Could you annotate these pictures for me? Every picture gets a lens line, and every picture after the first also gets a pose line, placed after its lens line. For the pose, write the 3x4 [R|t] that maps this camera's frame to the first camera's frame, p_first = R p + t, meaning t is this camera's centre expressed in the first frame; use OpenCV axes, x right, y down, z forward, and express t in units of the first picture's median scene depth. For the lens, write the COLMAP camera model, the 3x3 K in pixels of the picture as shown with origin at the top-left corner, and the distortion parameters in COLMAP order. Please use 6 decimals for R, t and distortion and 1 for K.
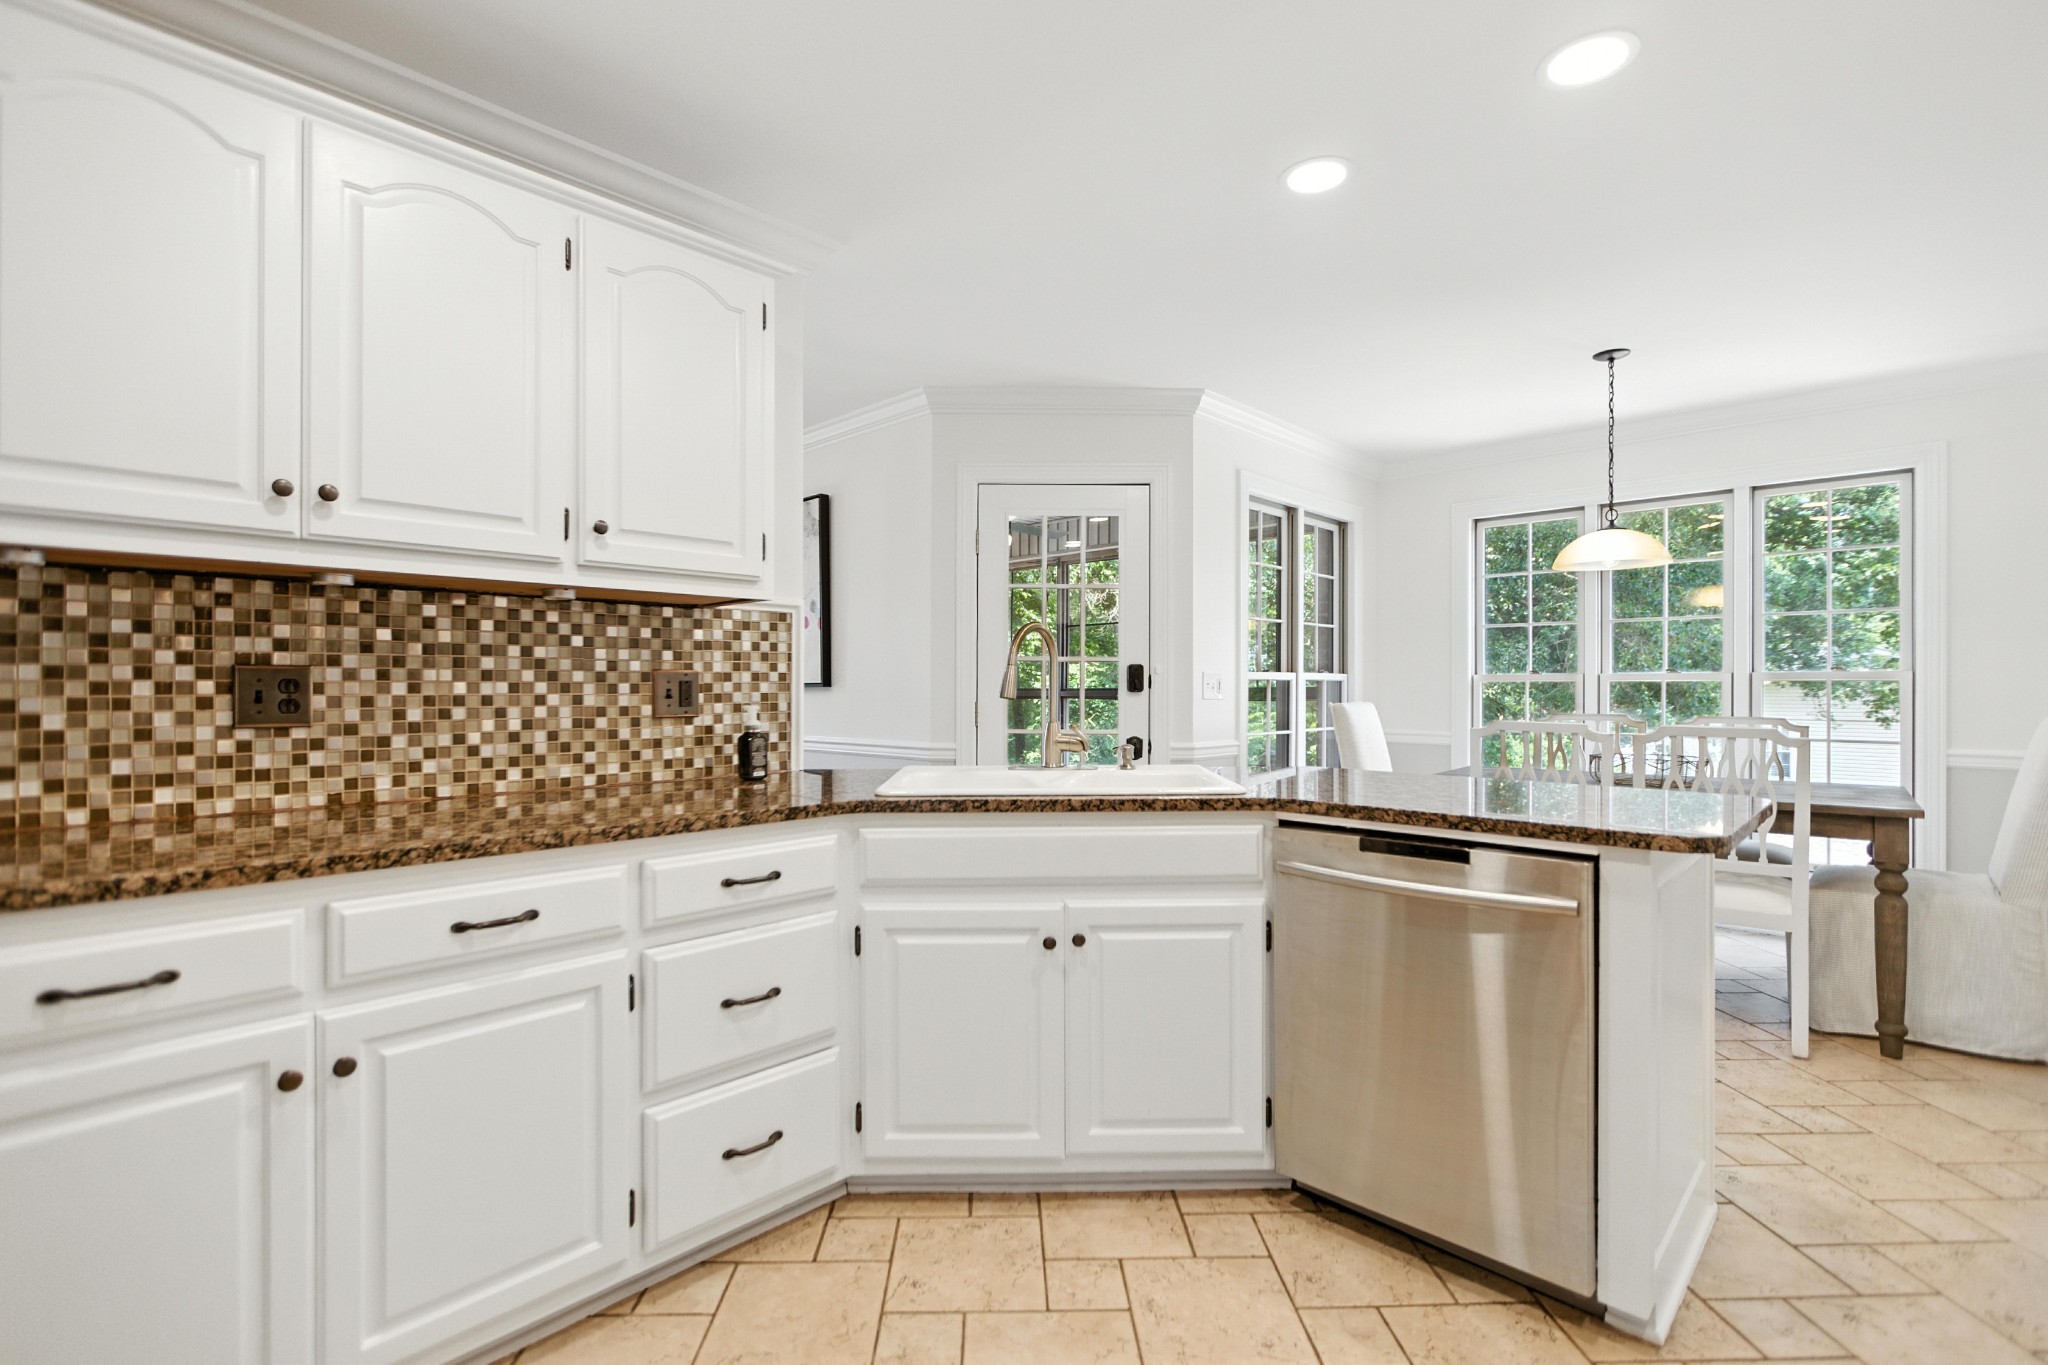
lens RADIAL K [[921.9, 0, 1021.7], [0, 921.9, 689.1], [0, 0, 1]] dist [-0.013196, 0.007057]
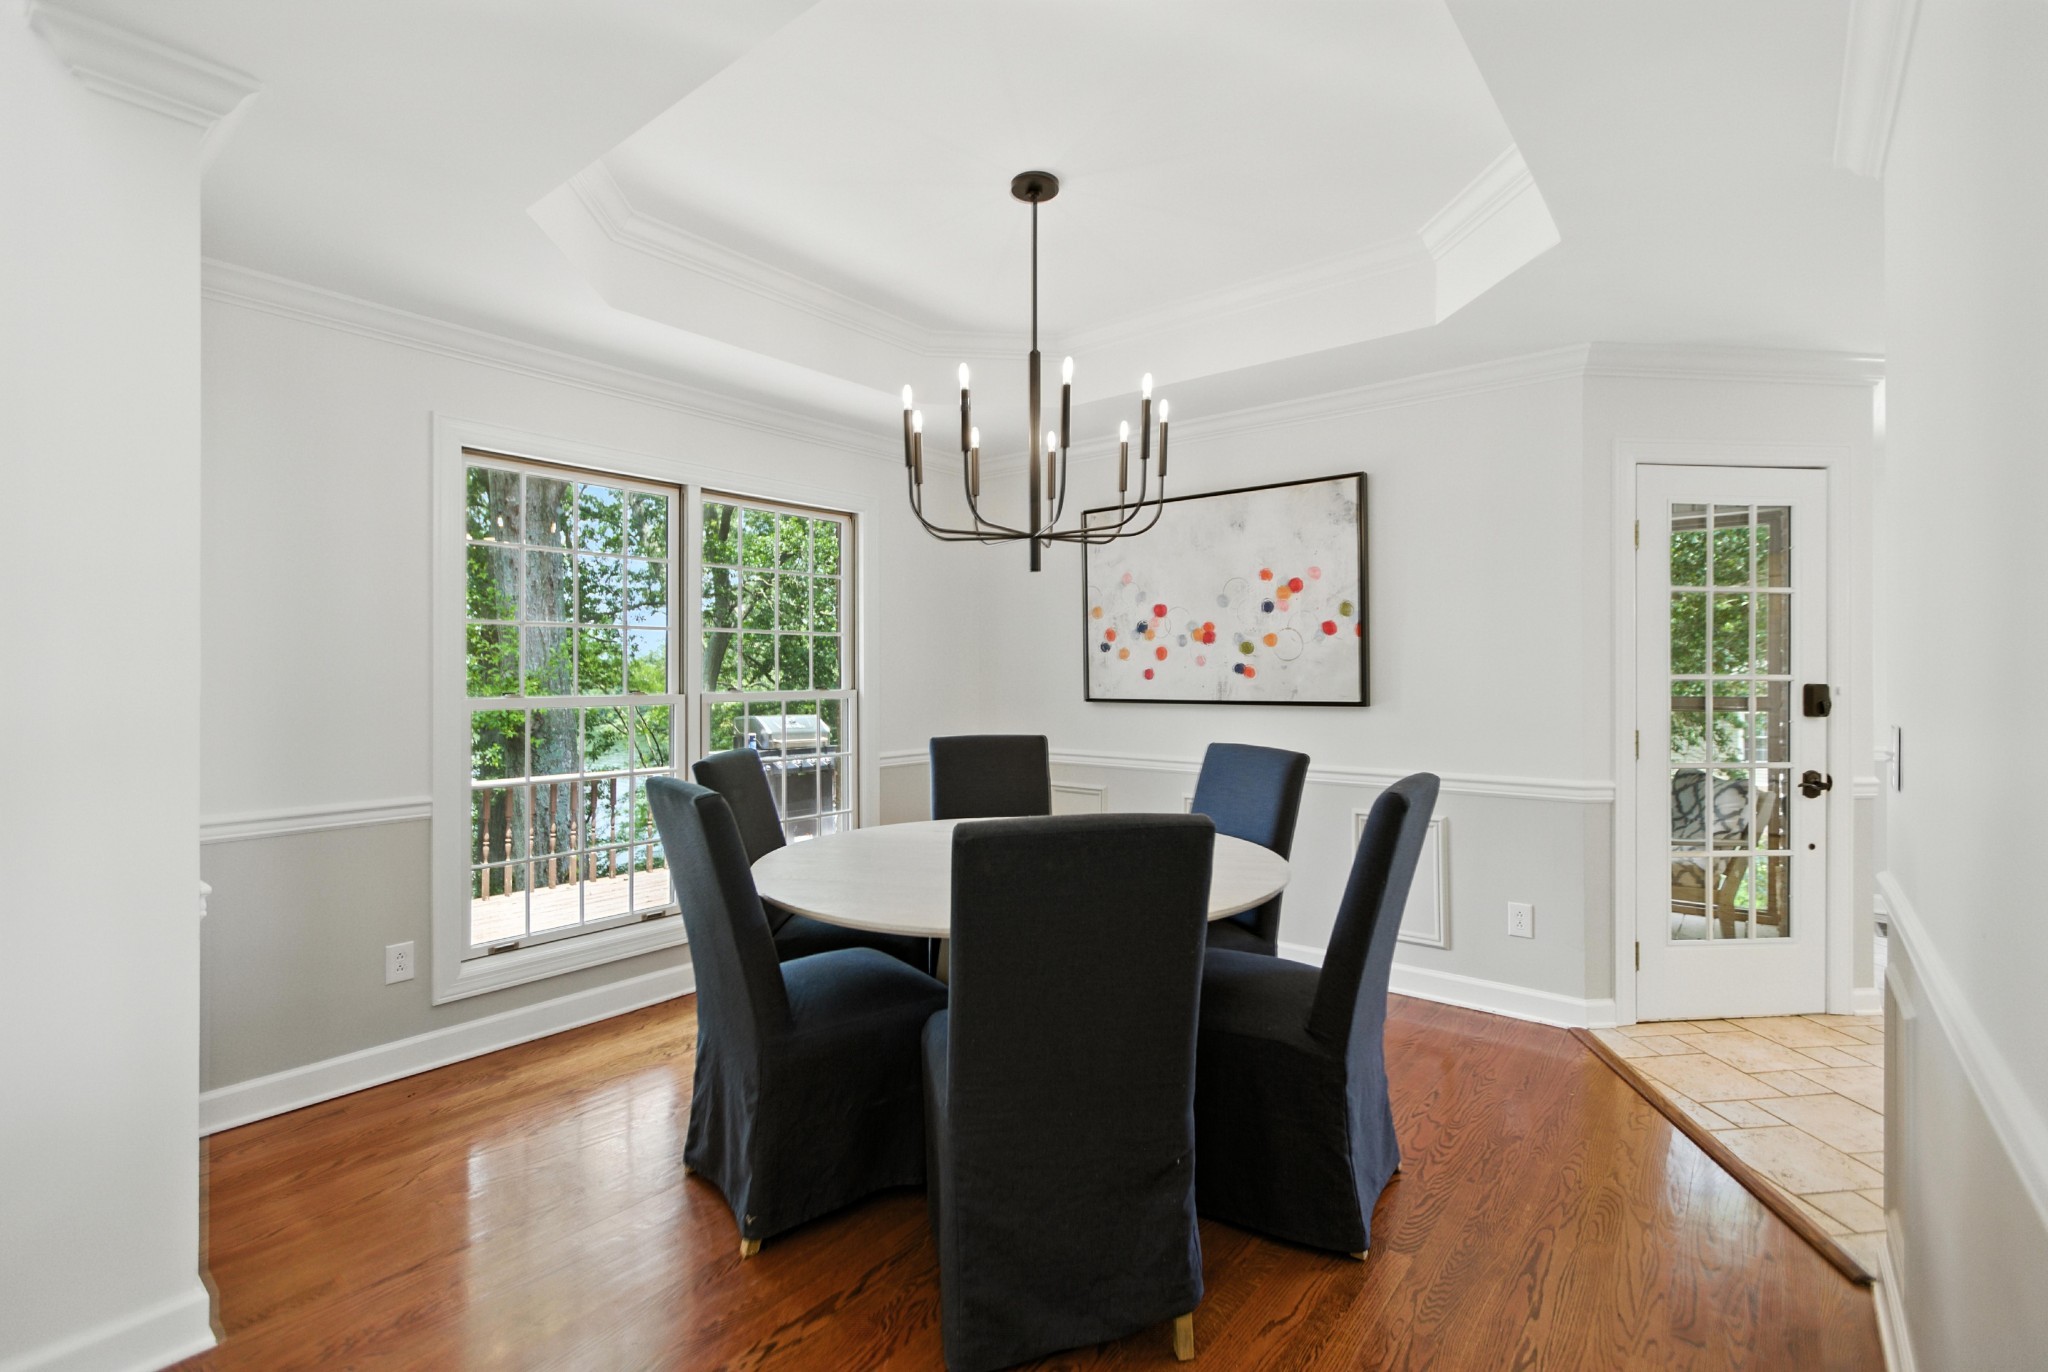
lens RADIAL K [[921.9, 0, 1022.9], [0, 921.9, 681.6], [0, 0, 1]] dist [-0.013196, 0.007057]
pose [[0.996496, 0.001077, 0.083629, -1.032837], [-0.001274, 0.999997, 0.002298, -0.047047], [-0.083626, -0.002396, 0.996494, 0.370902]]
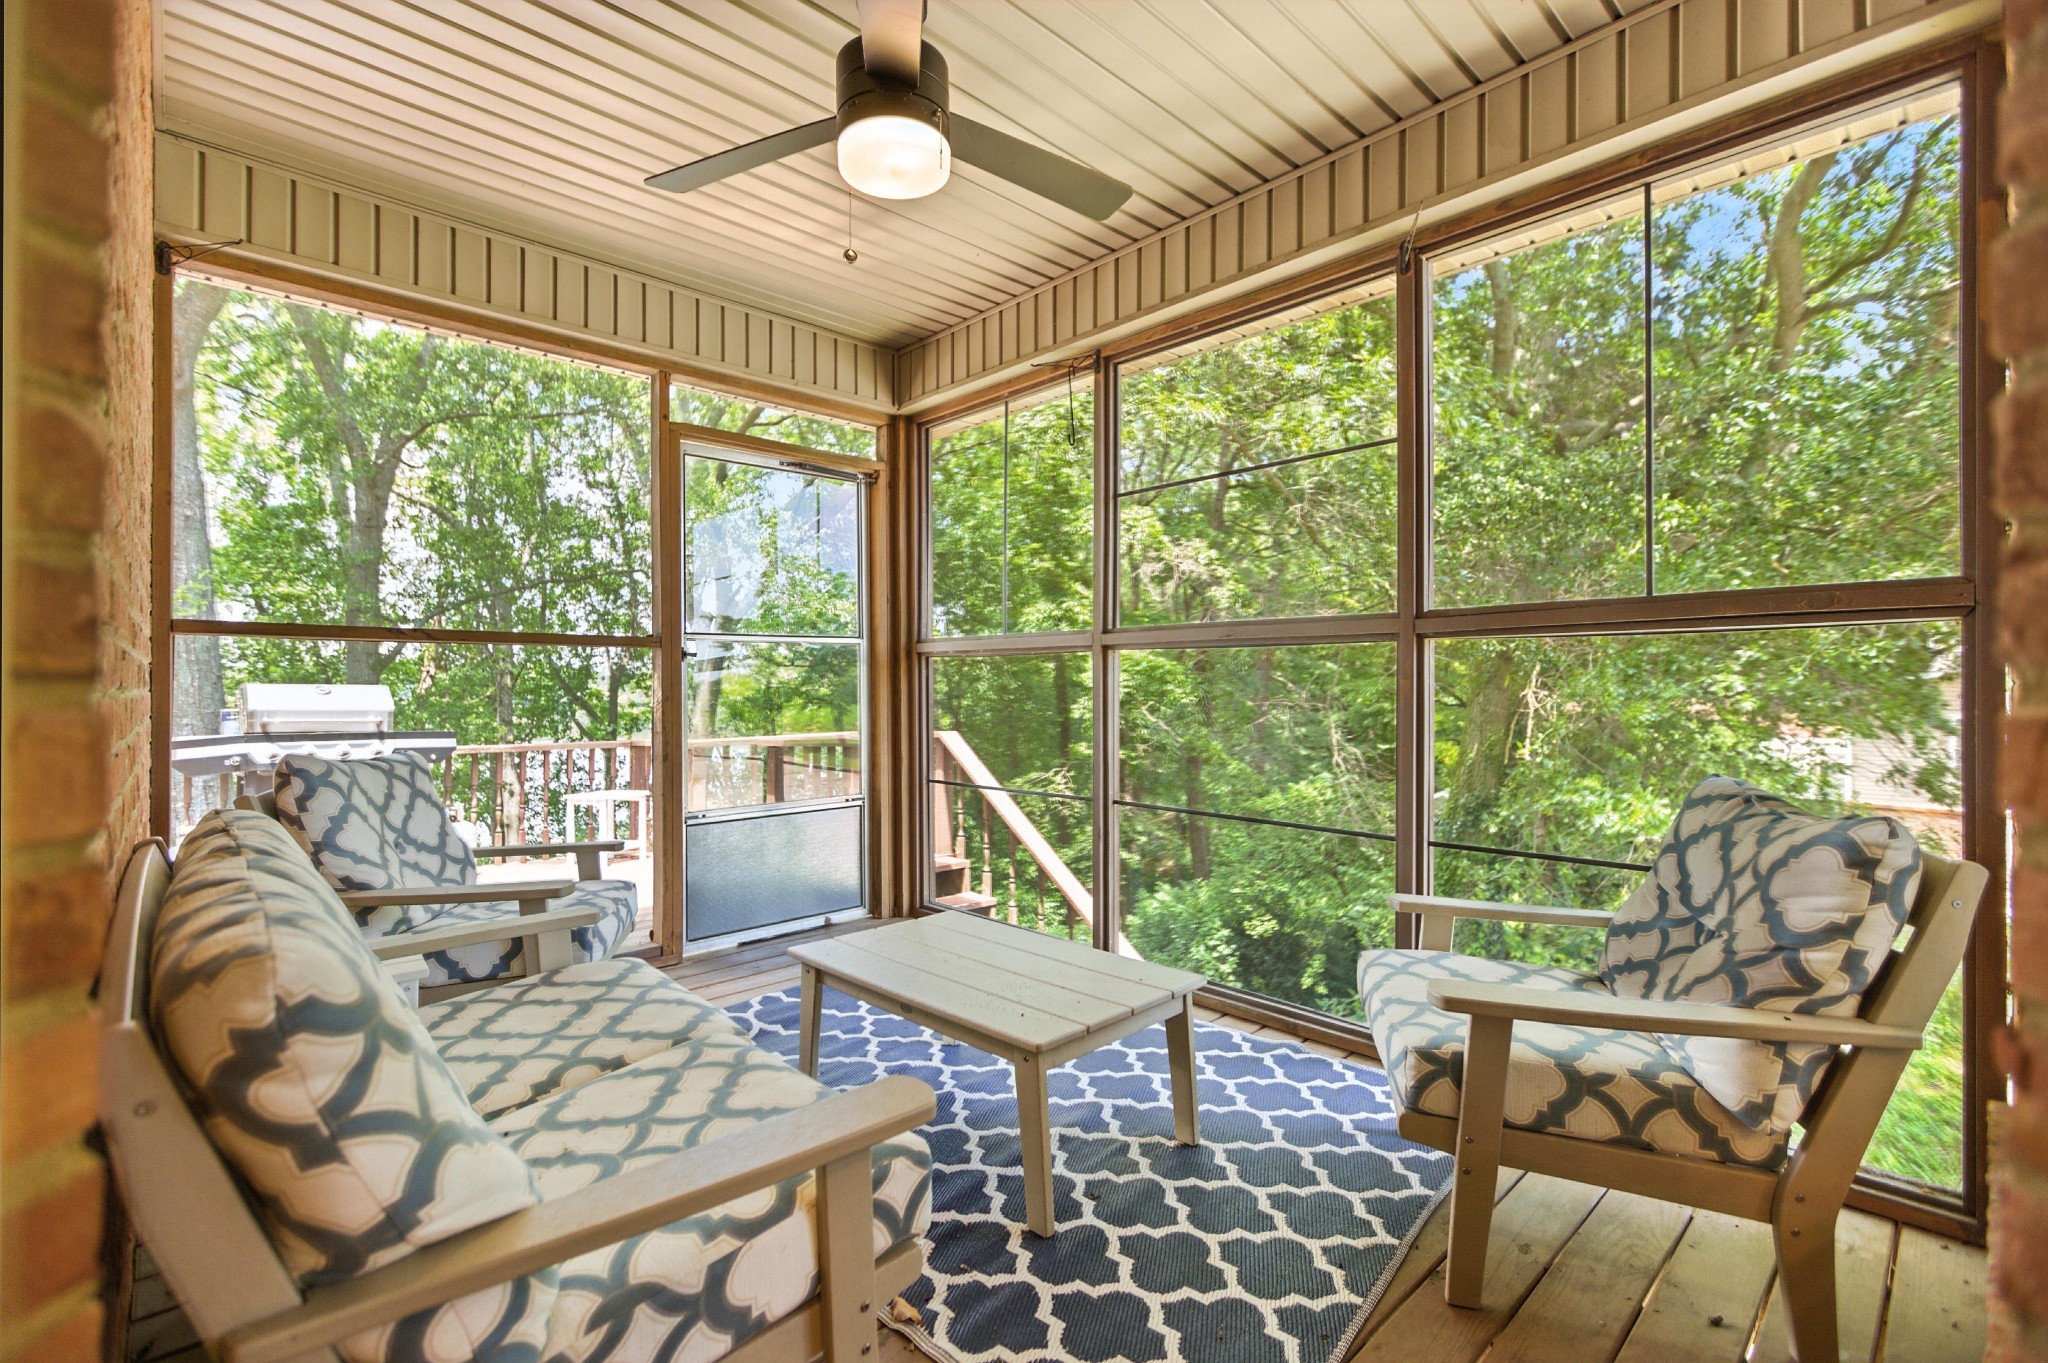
lens RADIAL K [[921.9, 0, 1026.5], [0, 921.9, 679.3], [0, 0, 1]] dist [-0.013196, 0.007057]
pose [[0.998477, 0.003313, -0.055068, 0.083511], [-0.003125, 0.999989, 0.003504, 0.065211], [0.055079, -0.003327, 0.998476, 1.499339]]
